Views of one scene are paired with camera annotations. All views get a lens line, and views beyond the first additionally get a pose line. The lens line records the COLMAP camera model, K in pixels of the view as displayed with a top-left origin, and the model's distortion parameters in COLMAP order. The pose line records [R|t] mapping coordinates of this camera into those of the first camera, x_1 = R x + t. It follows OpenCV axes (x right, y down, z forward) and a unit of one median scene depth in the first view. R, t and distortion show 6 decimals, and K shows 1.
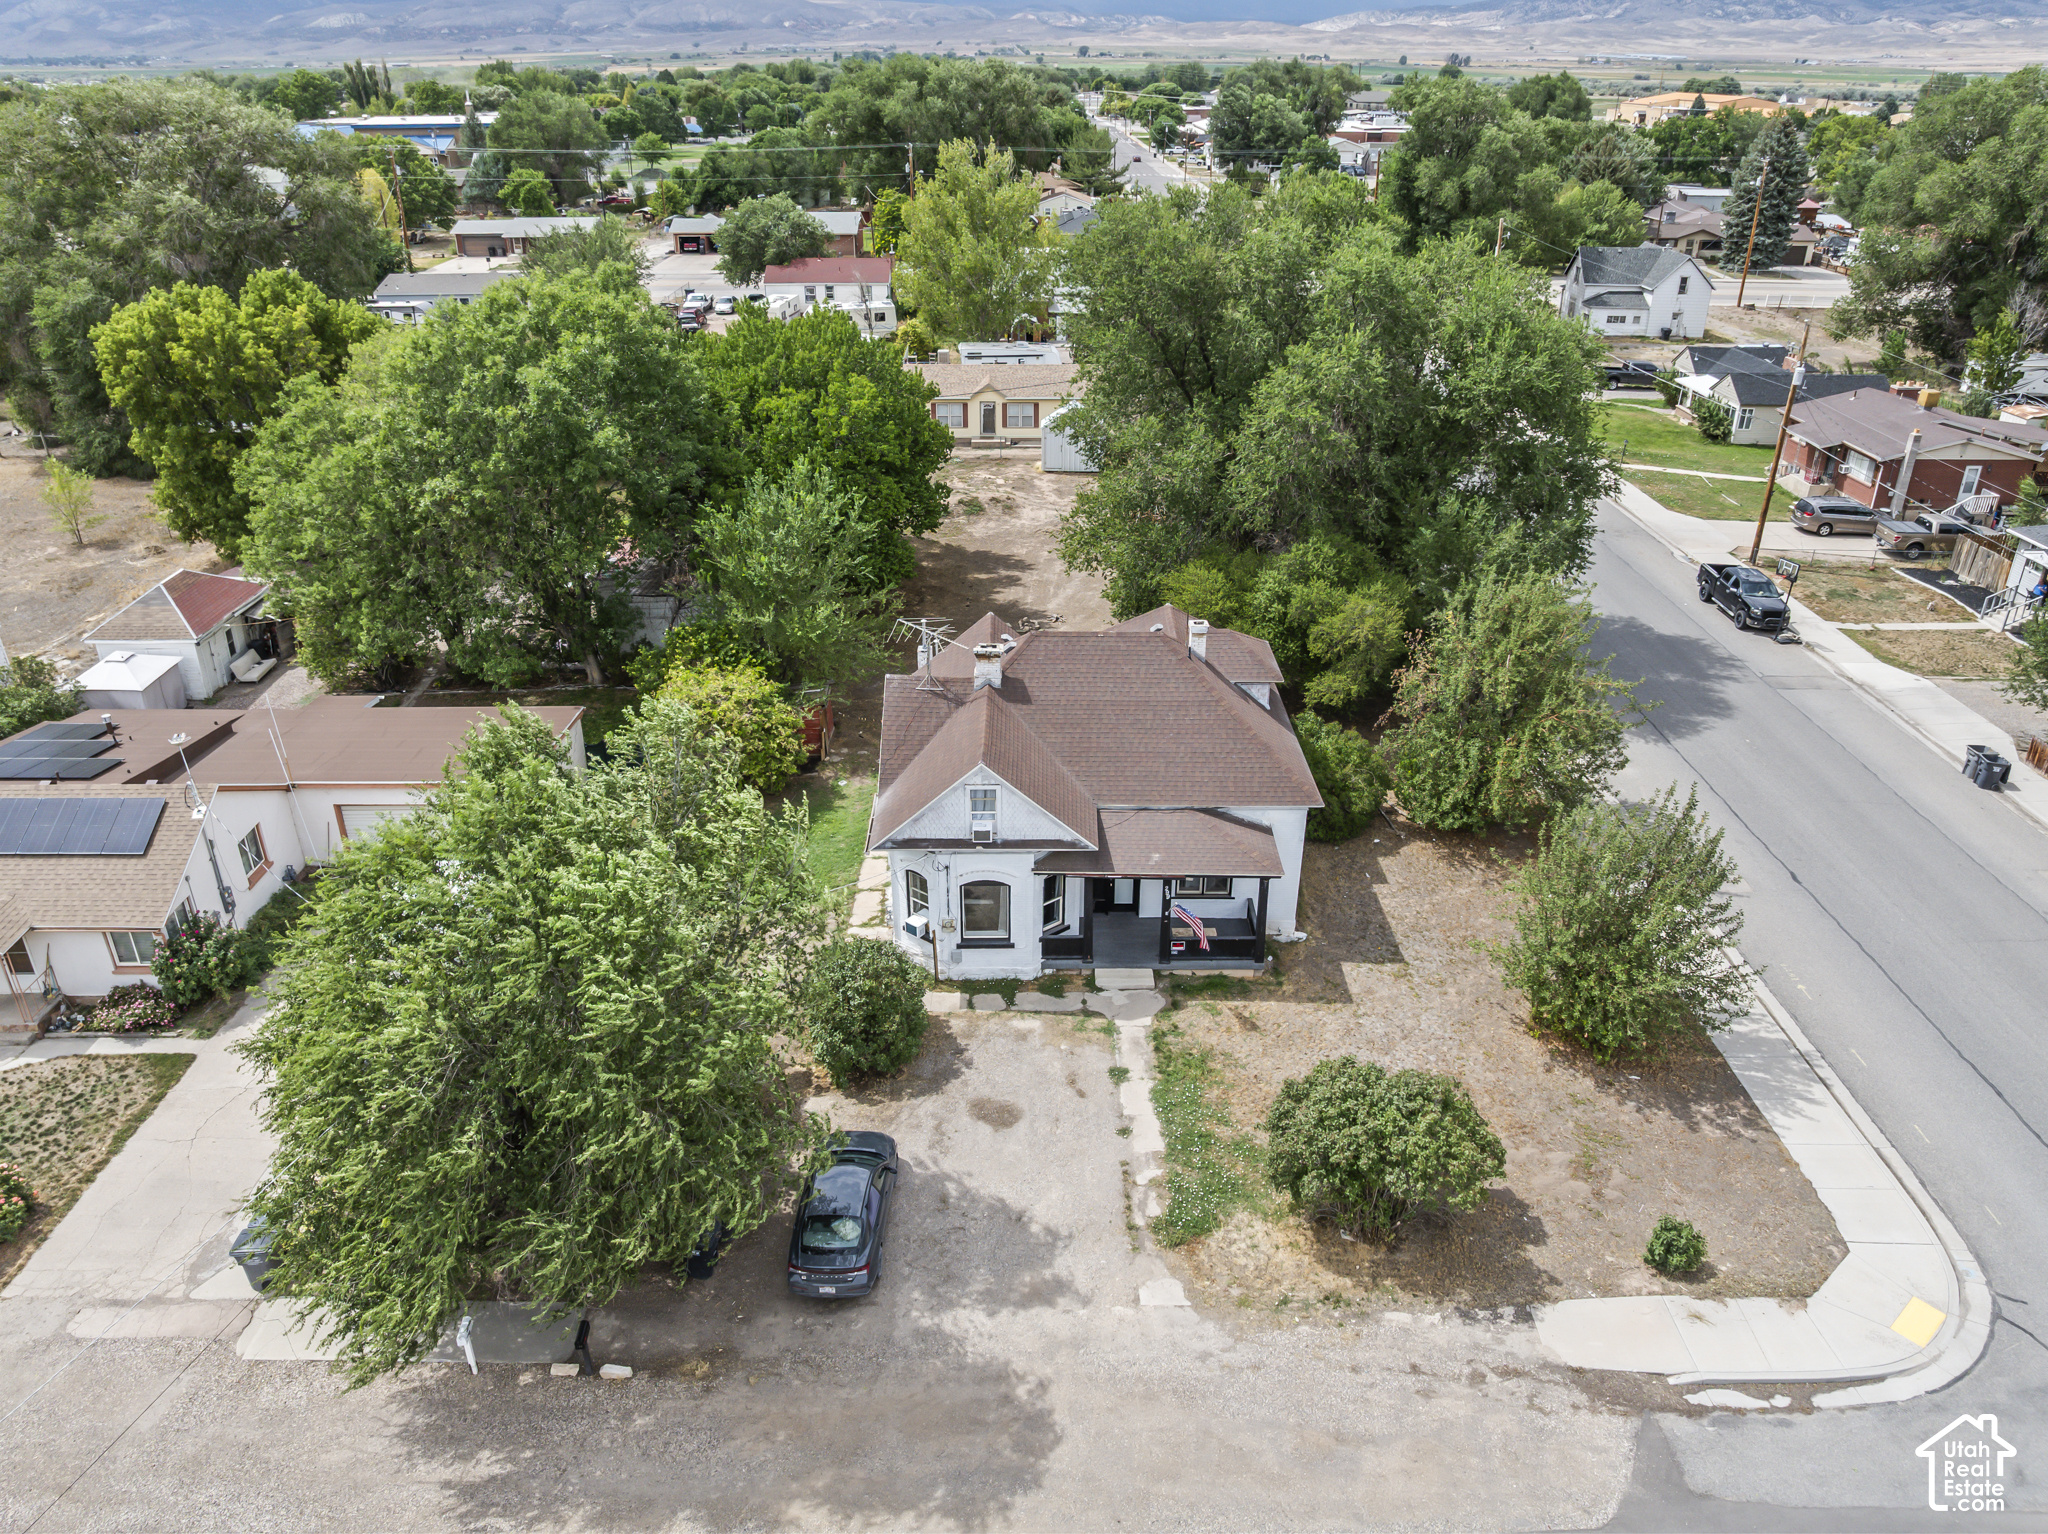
lens RADIAL K [[1437.9, 0, 1024.0], [0, 1437.9, 767.0], [0, 0, 1]] dist [-0.049483, 0.019676]
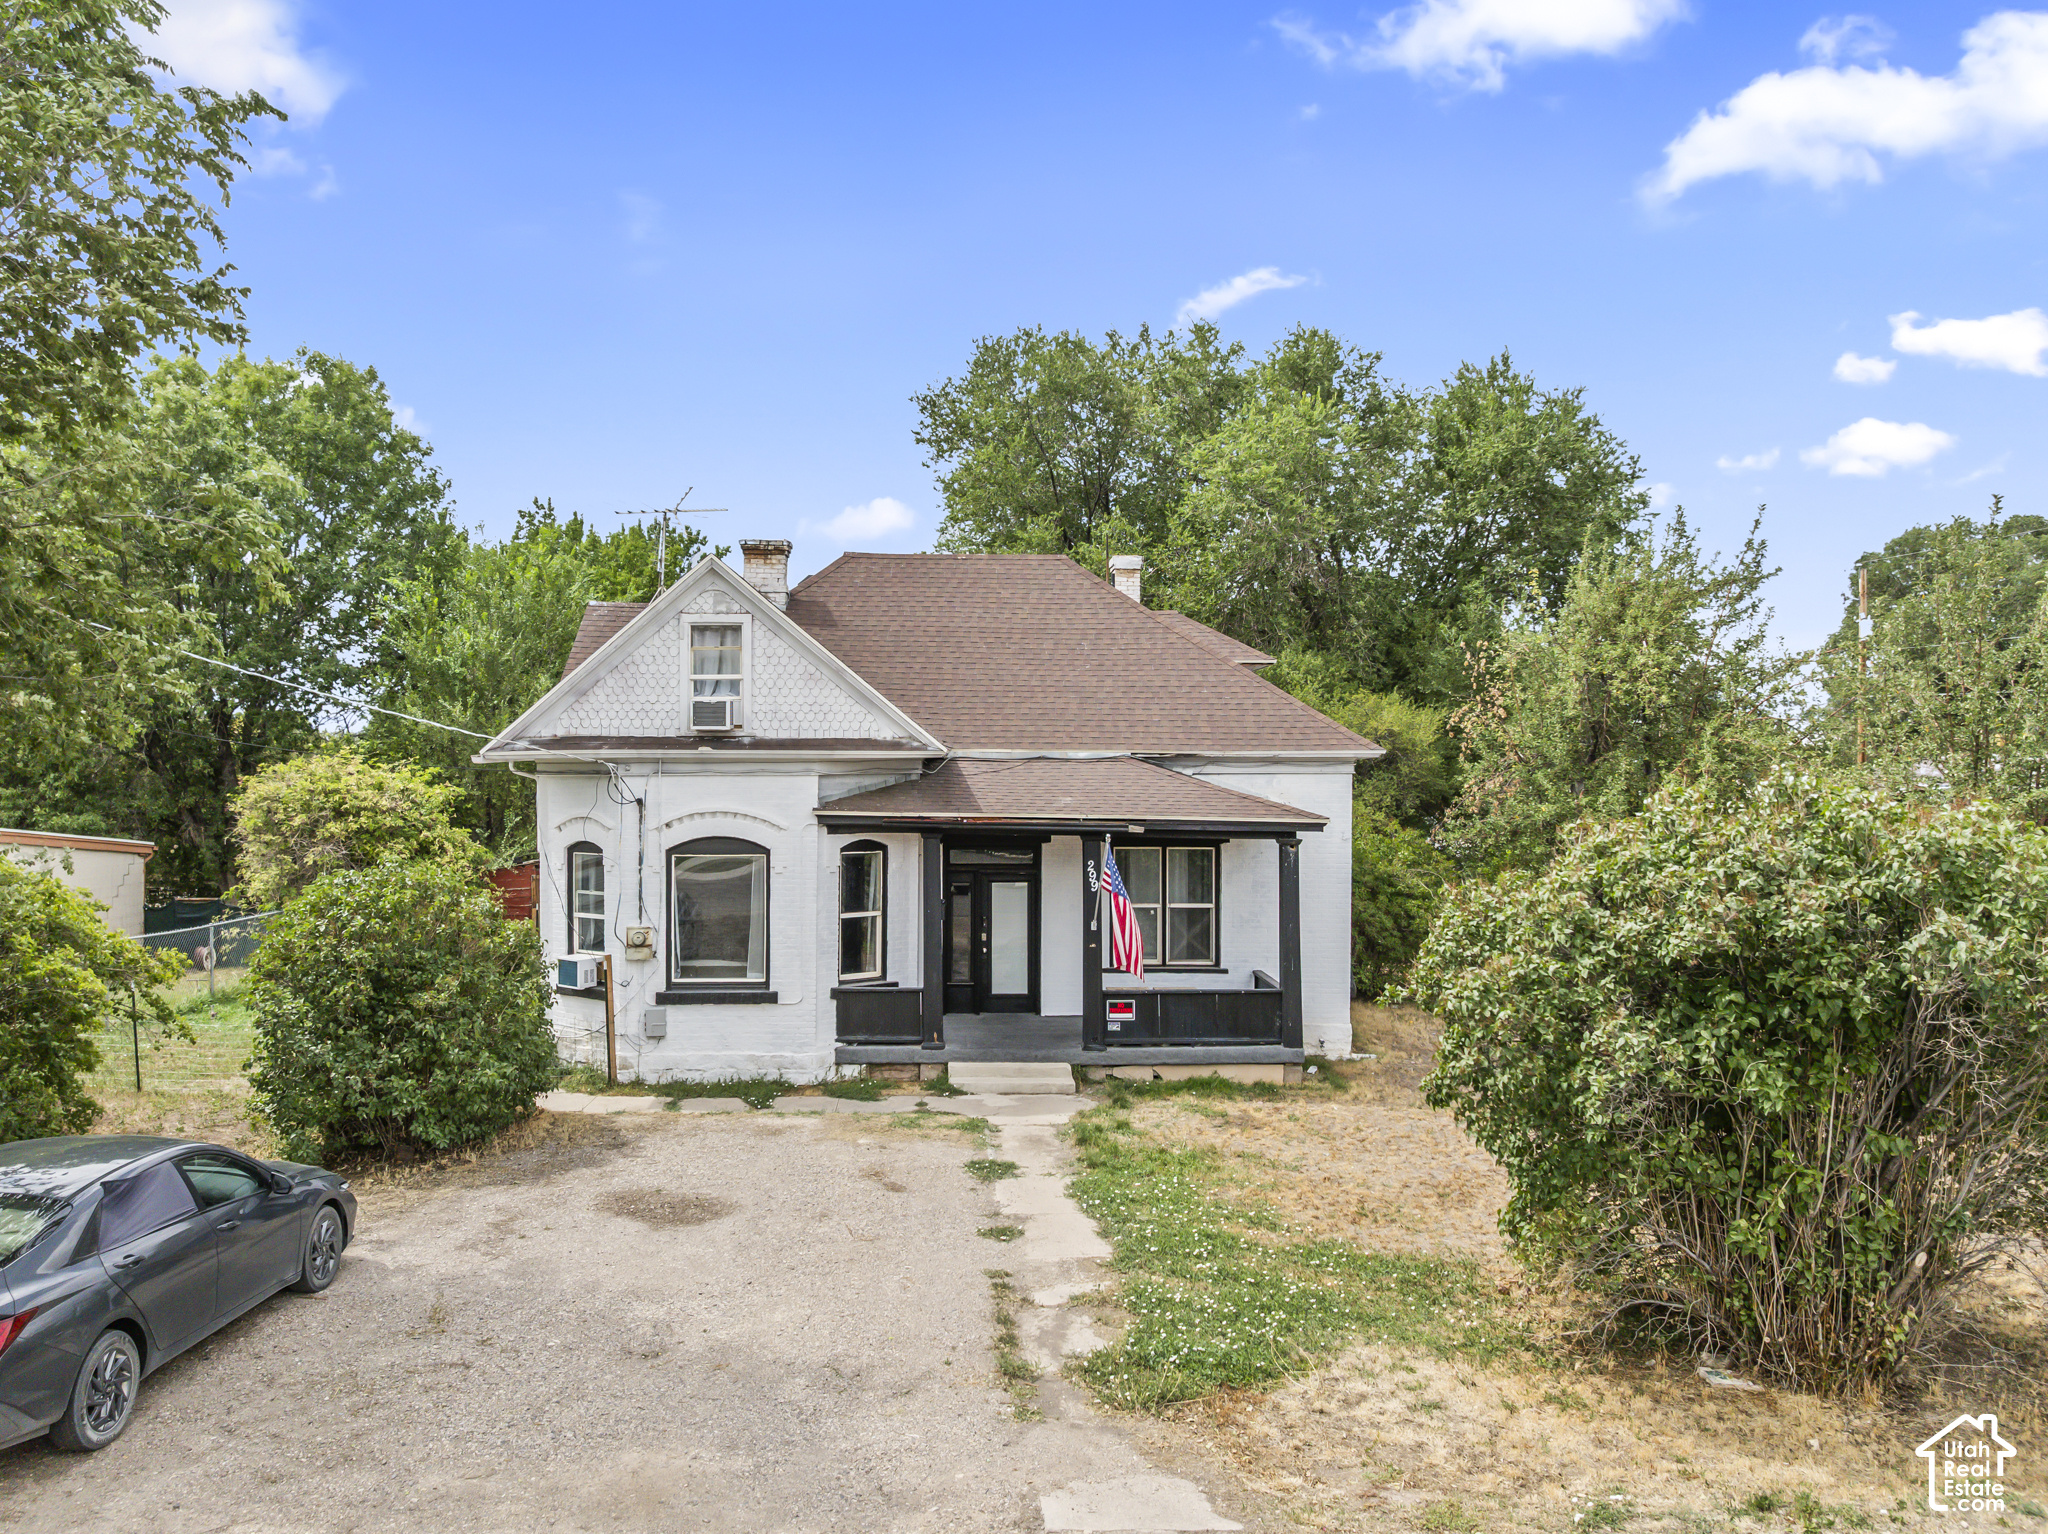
lens RADIAL K [[1477.6, 0, 930.6], [0, 1477.6, 765.7], [0, 0, 1]] dist [-0.046631, 0.003165]
pose [[0.999981, -0.002595, -0.005580, 0.046417], [-0.000224, 0.890723, -0.454546, 0.273856], [0.006150, 0.454539, 0.890706, 0.519559]]
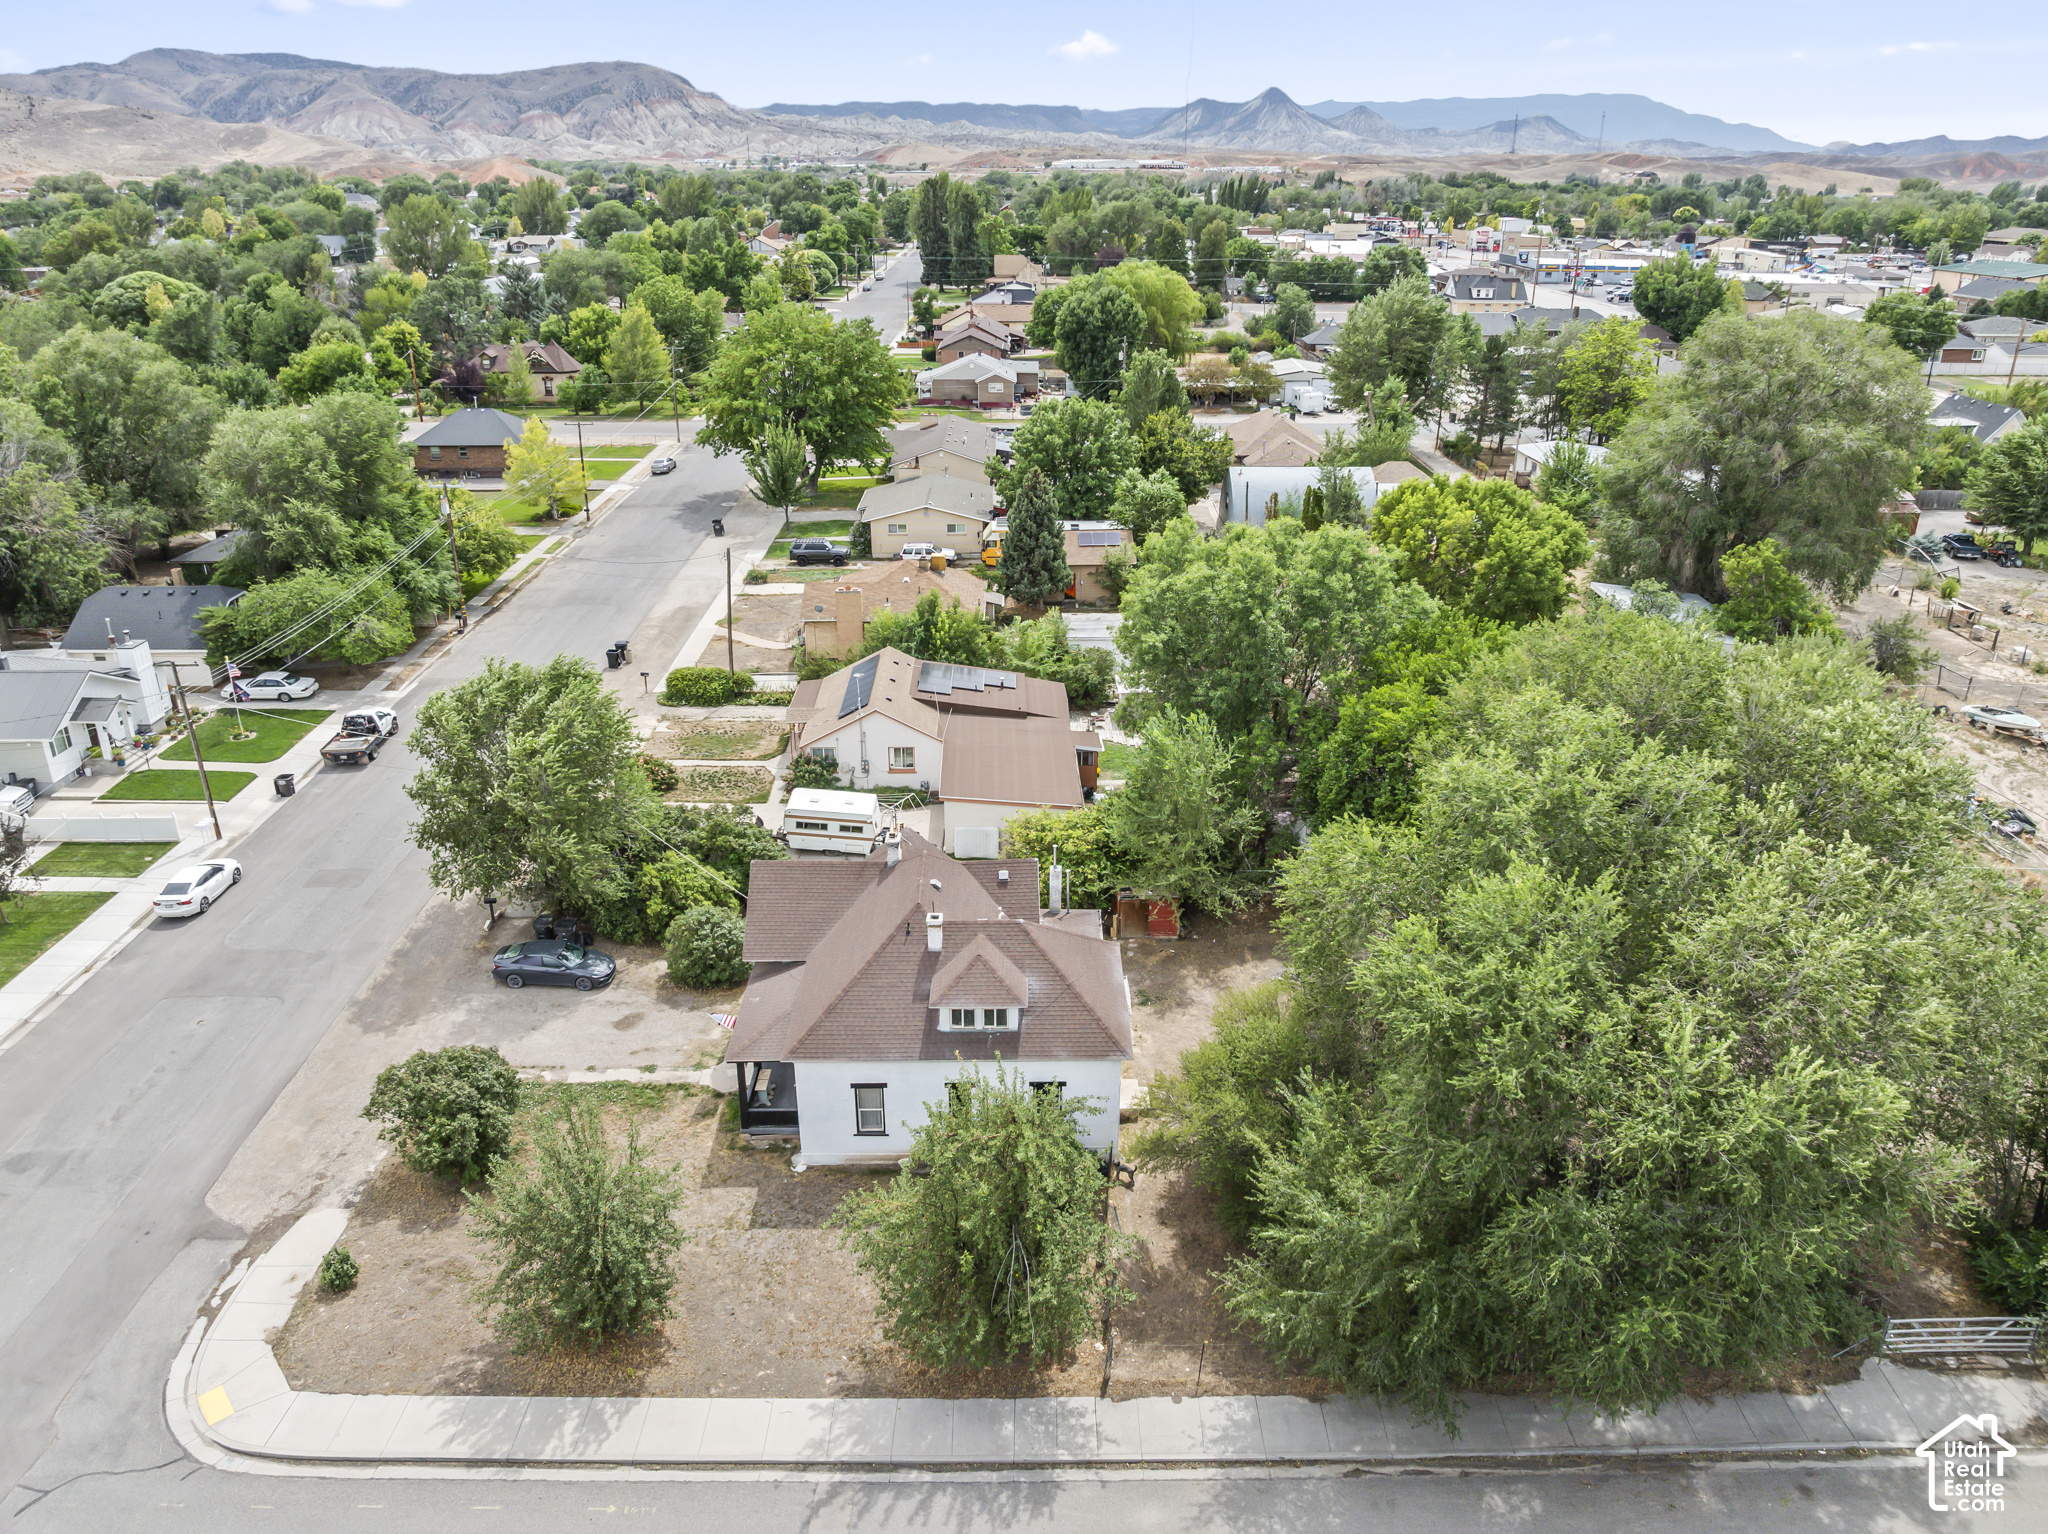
lens RADIAL K [[1466.2, 0, 1026.0], [0, 1466.2, 689.2], [0, 0, 1]] dist [-0.033205, -0.000640]
pose [[0.002383, 0.337657, -0.941266, 1.221446], [-0.448214, 0.841785, 0.300836, -0.670195], [0.893923, 0.421172, 0.153348, 0.861705]]
